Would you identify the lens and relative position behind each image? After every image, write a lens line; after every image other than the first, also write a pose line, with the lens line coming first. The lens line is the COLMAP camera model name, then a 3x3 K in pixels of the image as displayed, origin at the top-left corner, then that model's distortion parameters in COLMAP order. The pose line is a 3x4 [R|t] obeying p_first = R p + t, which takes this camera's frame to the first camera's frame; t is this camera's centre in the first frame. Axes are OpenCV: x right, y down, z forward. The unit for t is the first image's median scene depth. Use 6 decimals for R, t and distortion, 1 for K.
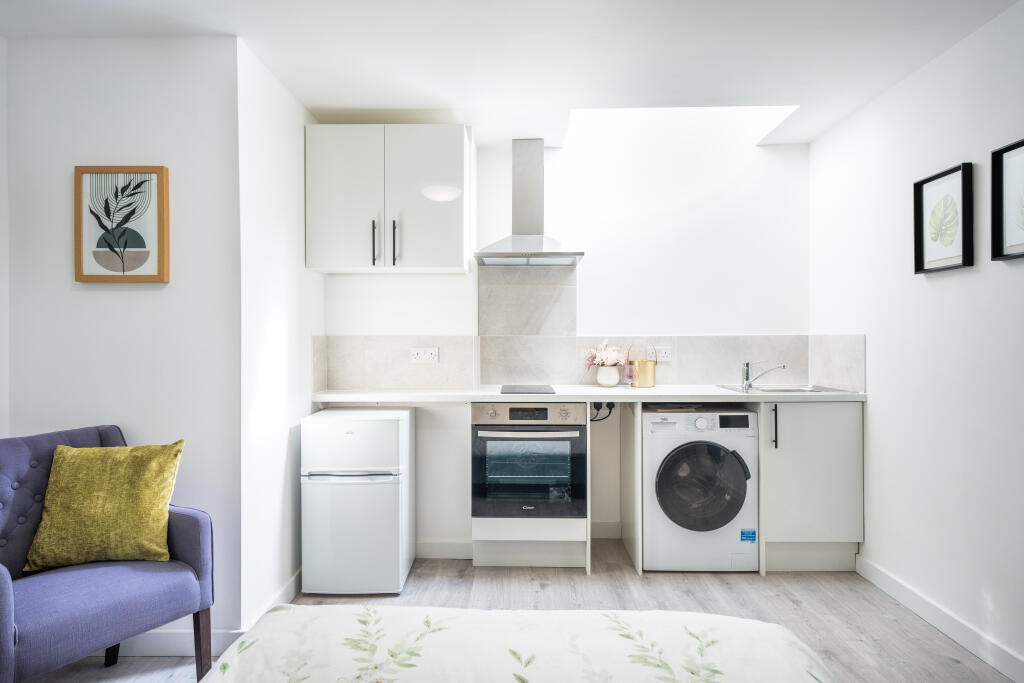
lens RADIAL K [[637.4, 0, 512.0], [0, 637.4, 341.5], [0, 0, 1]] dist [0.036437, 0.000888]
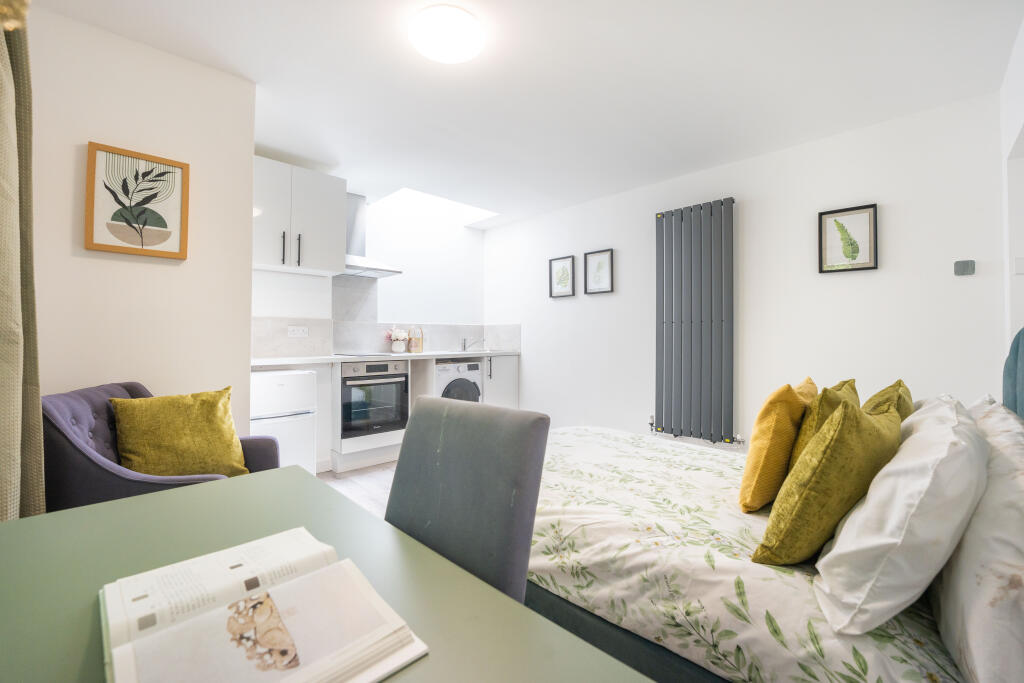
lens RADIAL K [[432.1, 0, 511.5], [0, 432.1, 335.6], [0, 0, 1]] dist [-0.001332, -0.000129]
pose [[0.688533, 0.006804, 0.725173, -0.542904], [0.004460, 0.999897, -0.013617, 0.048551], [-0.725191, 0.012610, 0.688432, 0.007469]]
